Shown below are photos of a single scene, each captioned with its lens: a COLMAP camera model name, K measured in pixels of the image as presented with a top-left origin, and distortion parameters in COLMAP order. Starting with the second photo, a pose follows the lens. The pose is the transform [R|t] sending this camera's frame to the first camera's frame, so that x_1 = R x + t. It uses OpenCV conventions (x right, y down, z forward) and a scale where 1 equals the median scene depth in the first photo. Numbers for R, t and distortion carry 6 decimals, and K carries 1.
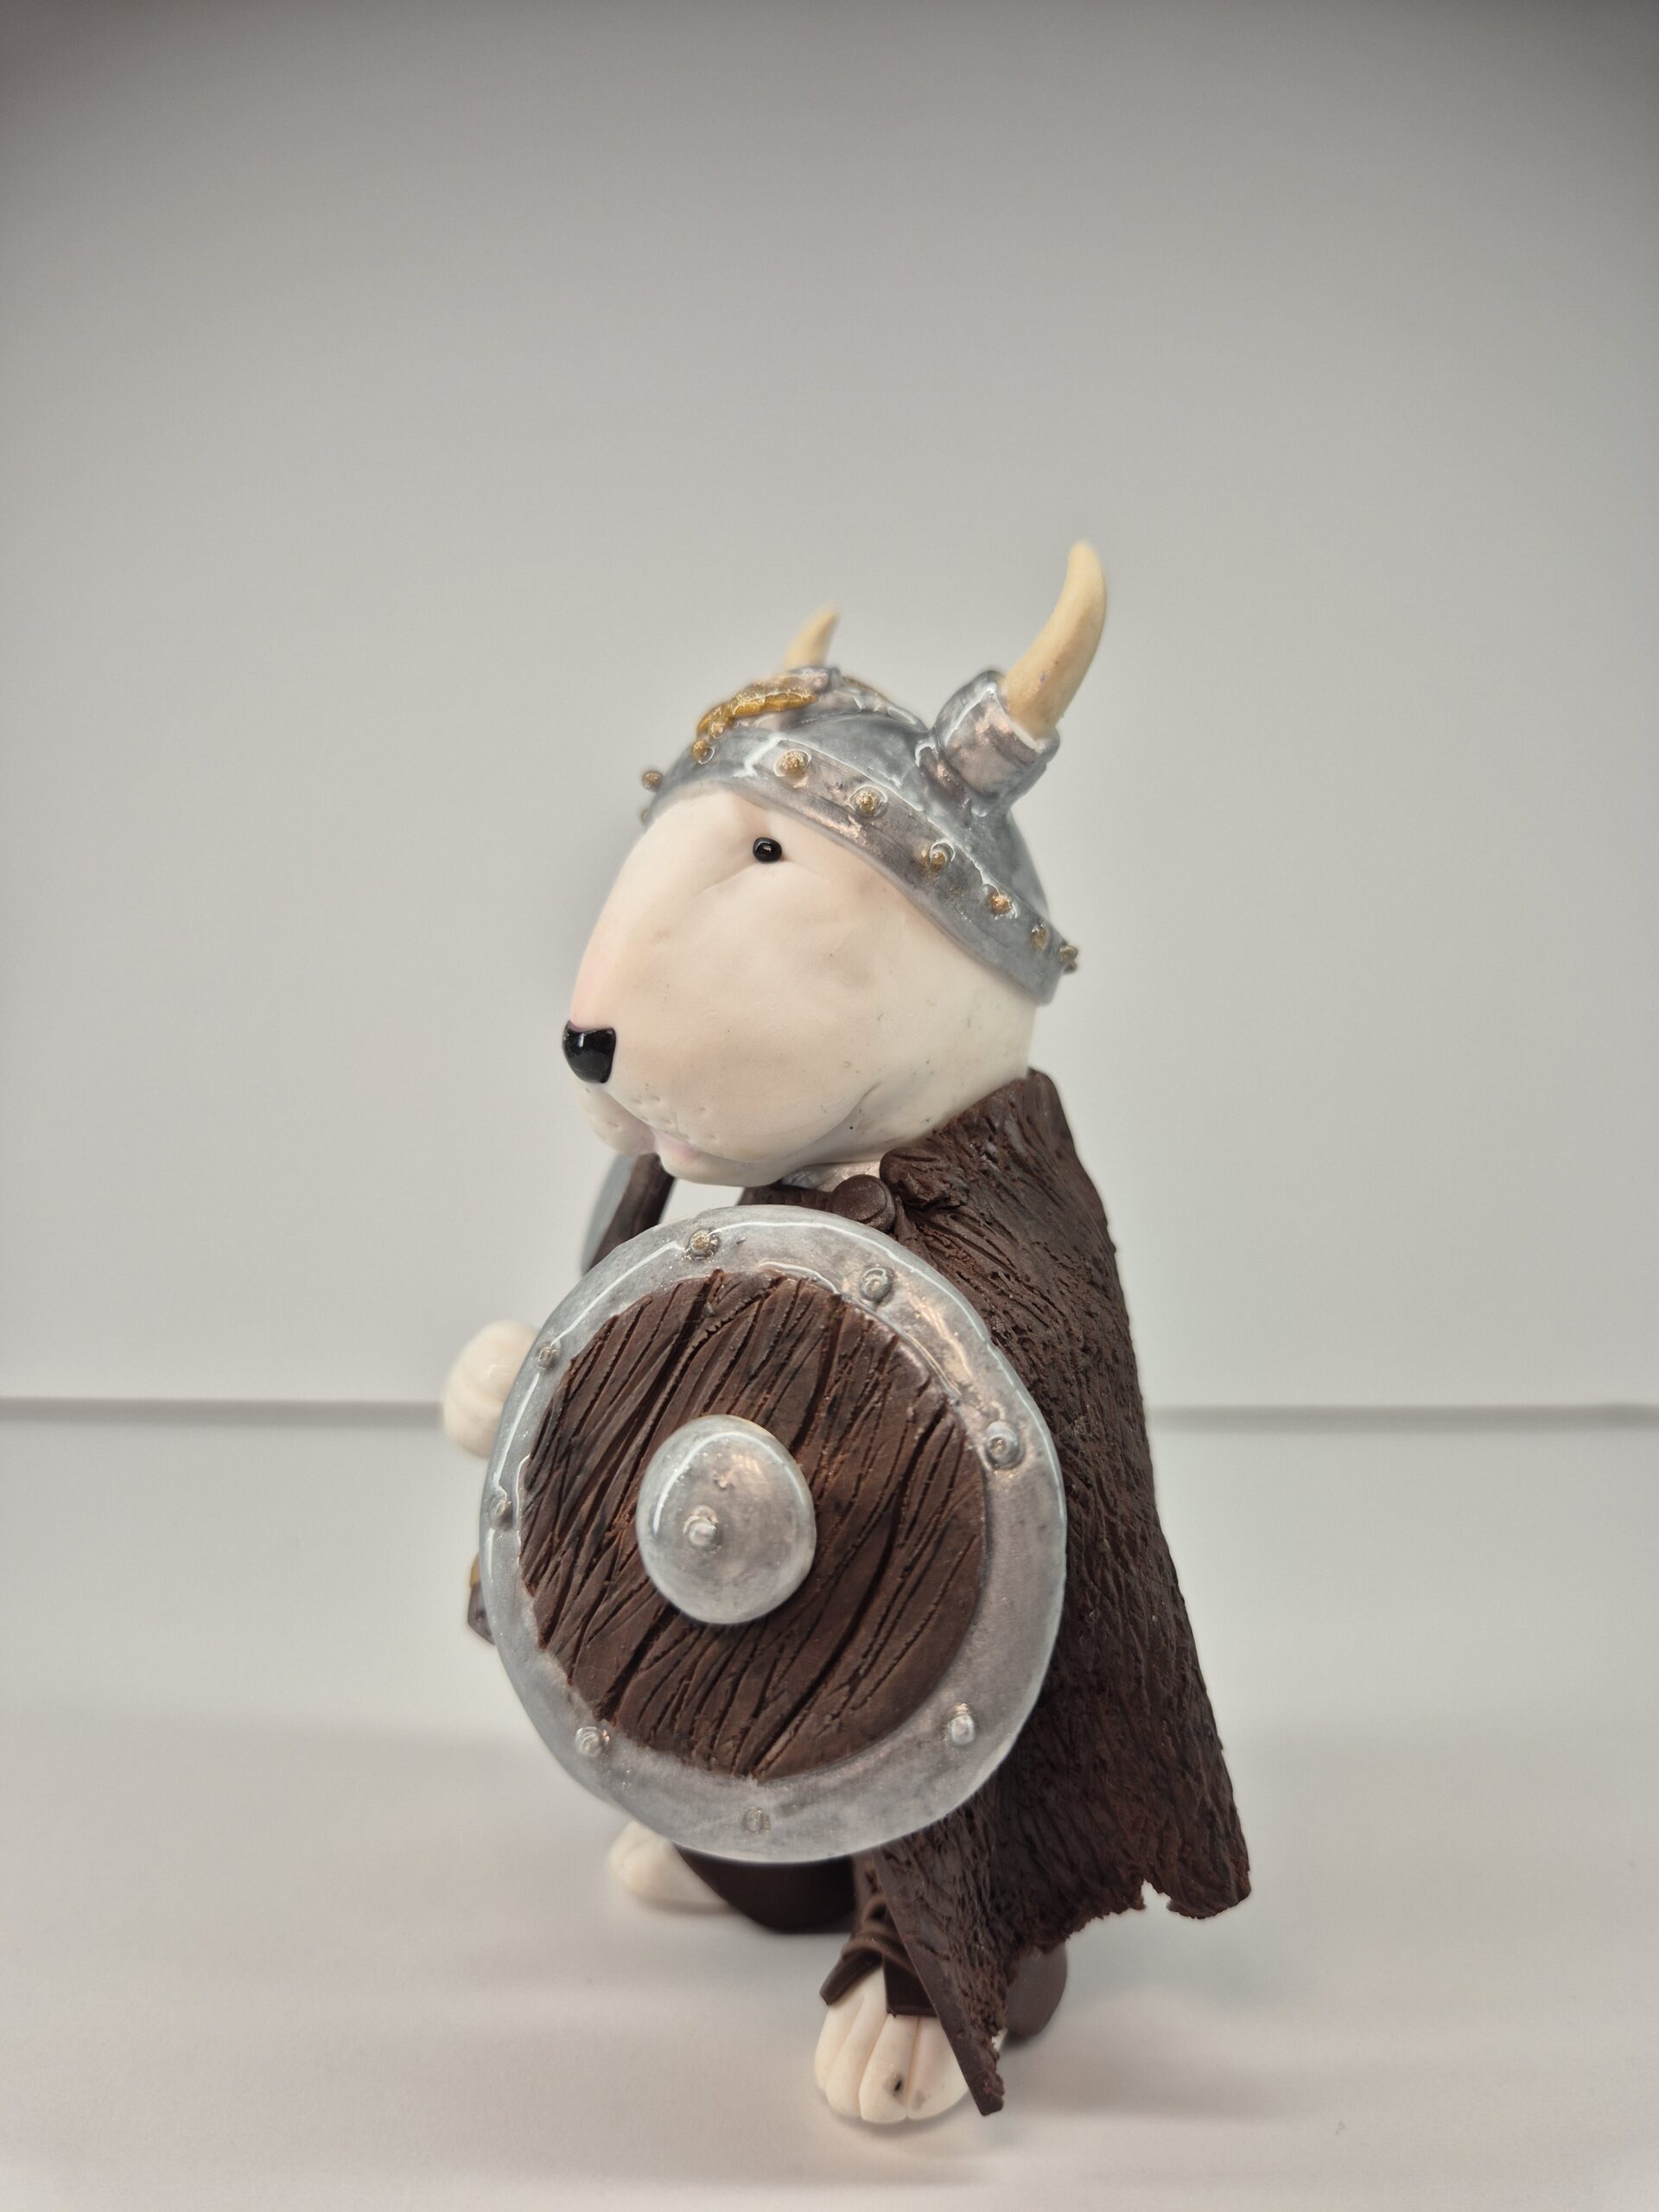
lens RADIAL K [[1566.1, 0, 847.3], [0, 1566.1, 1138.5], [0, 0, 1]] dist [-0.043069, -0.006371]
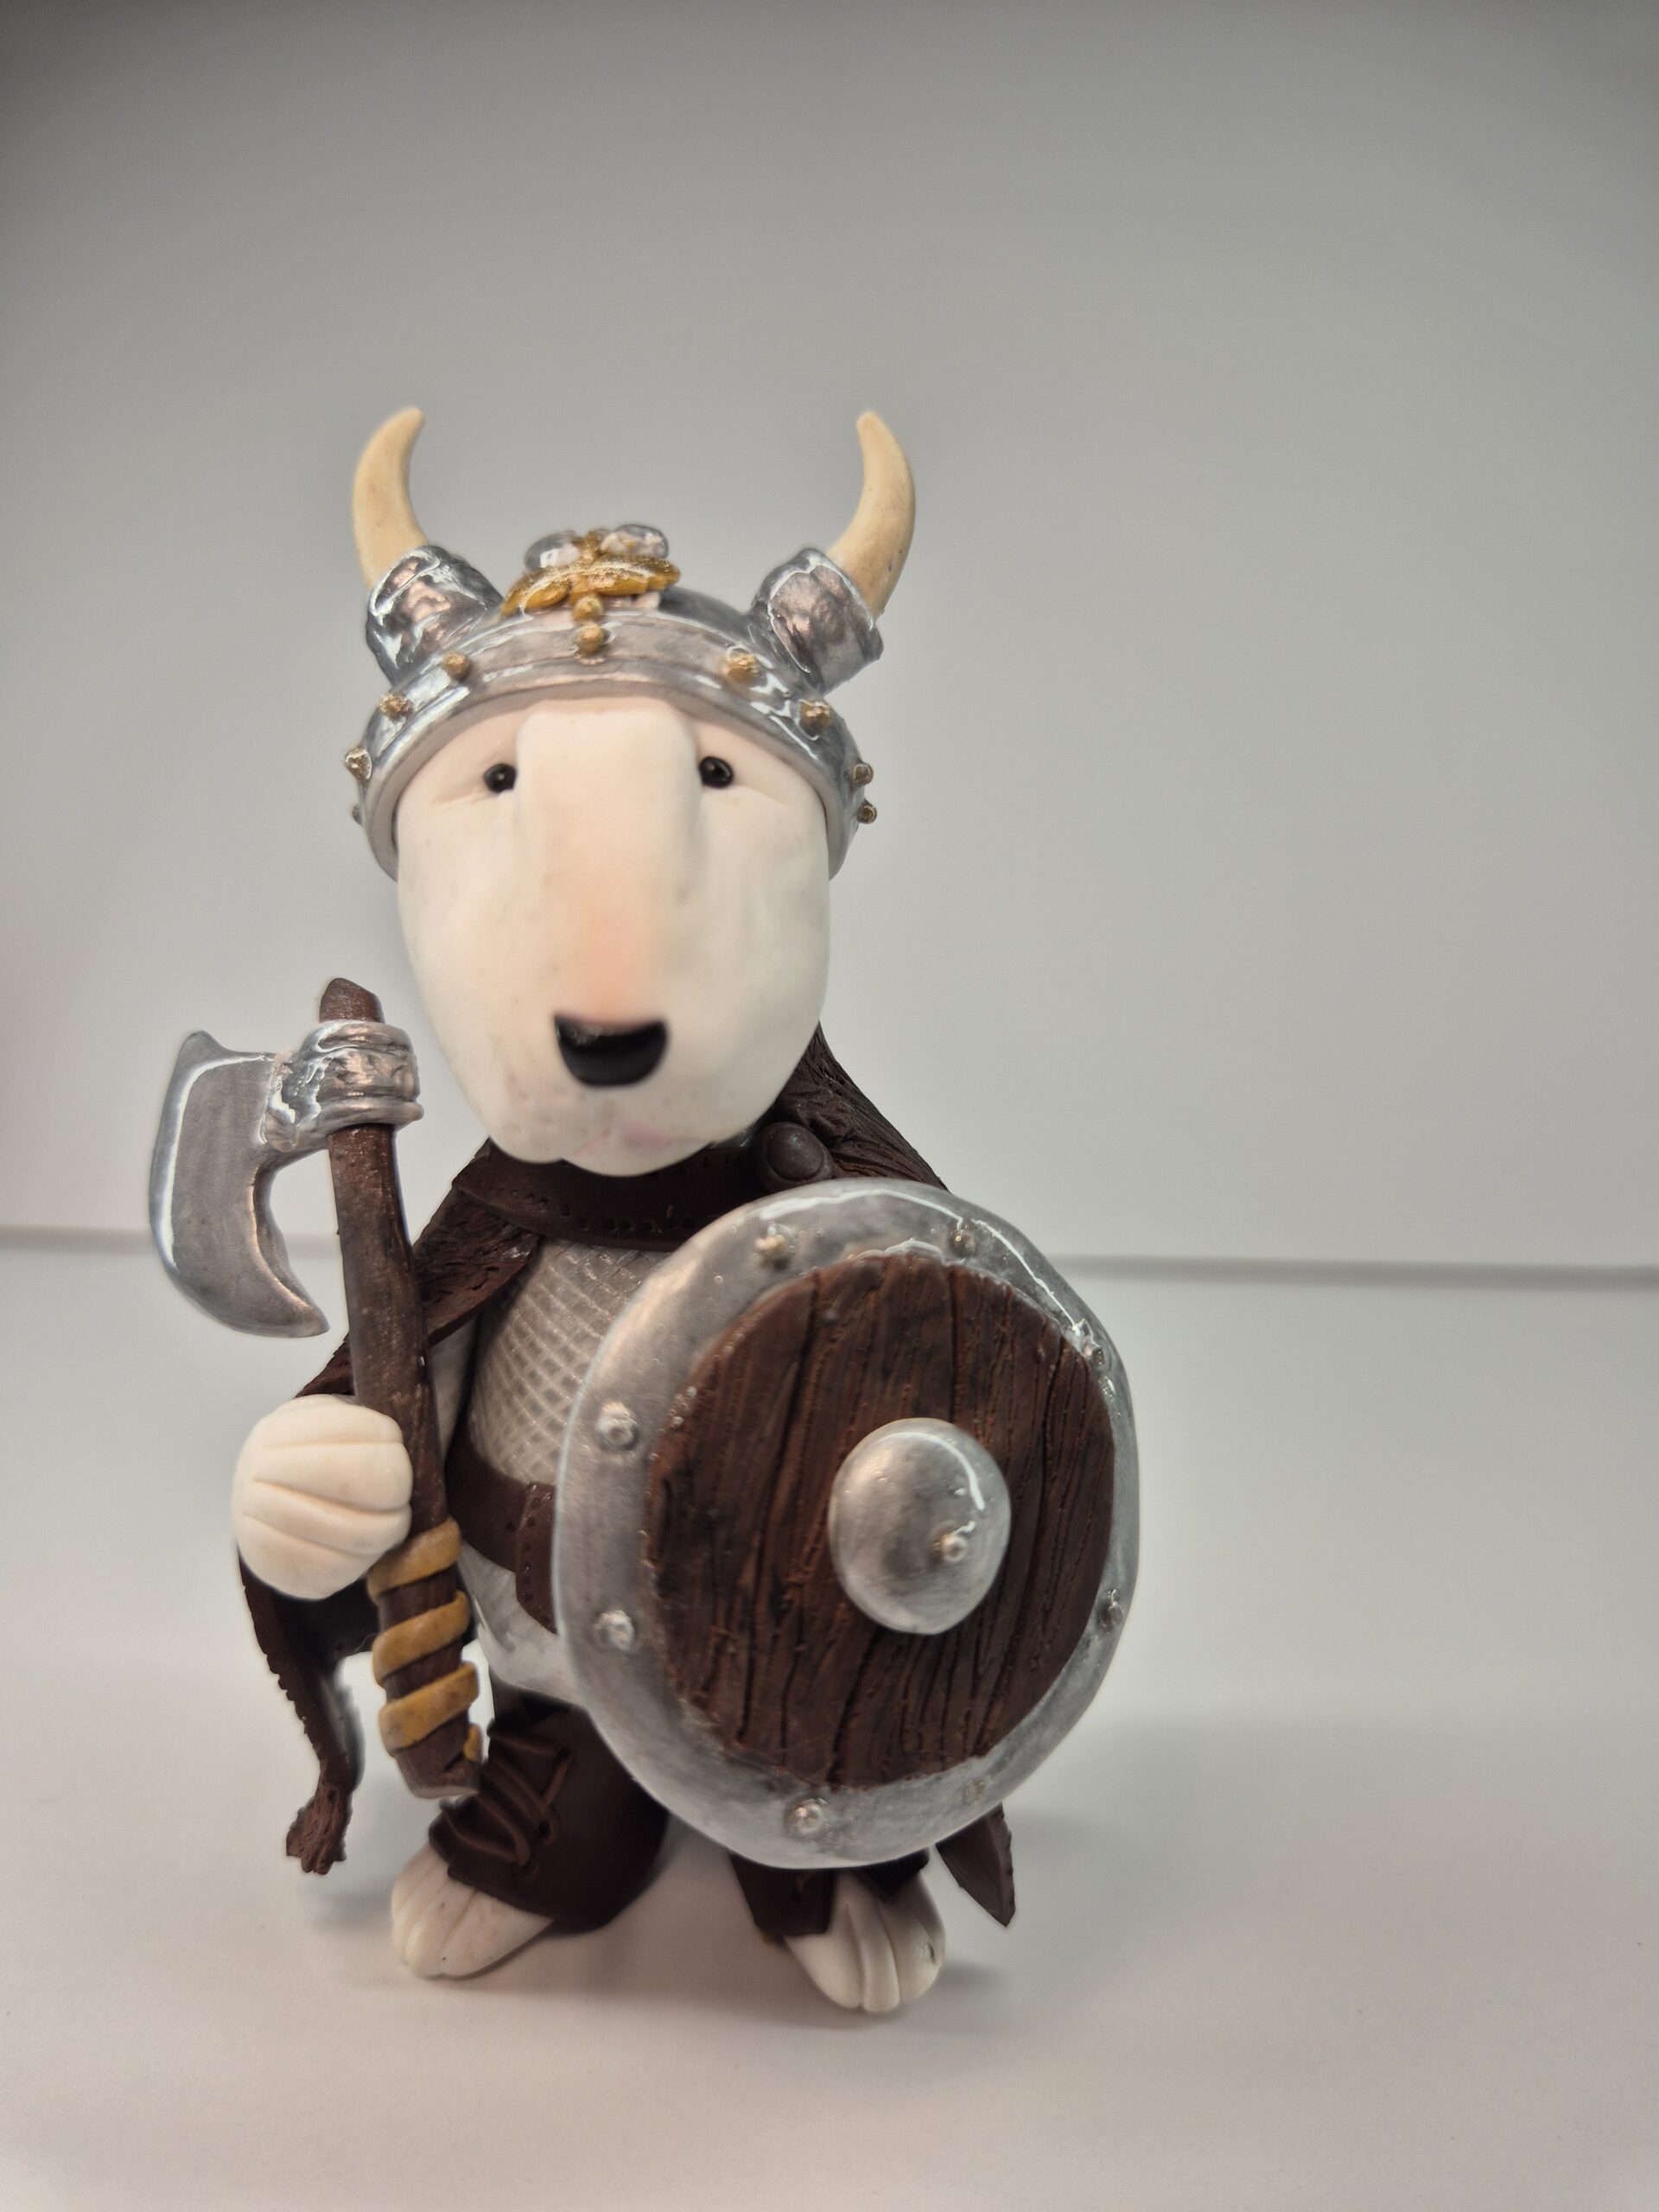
lens RADIAL K [[1566.1, 0, 794.2], [0, 1566.1, 1142.2], [0, 0, 1]] dist [-0.043069, -0.006371]
pose [[0.655416, -0.225732, 0.720746, -0.727481], [0.094872, 0.971339, 0.217943, -0.185077], [-0.749286, -0.074465, 0.658047, 0.442015]]
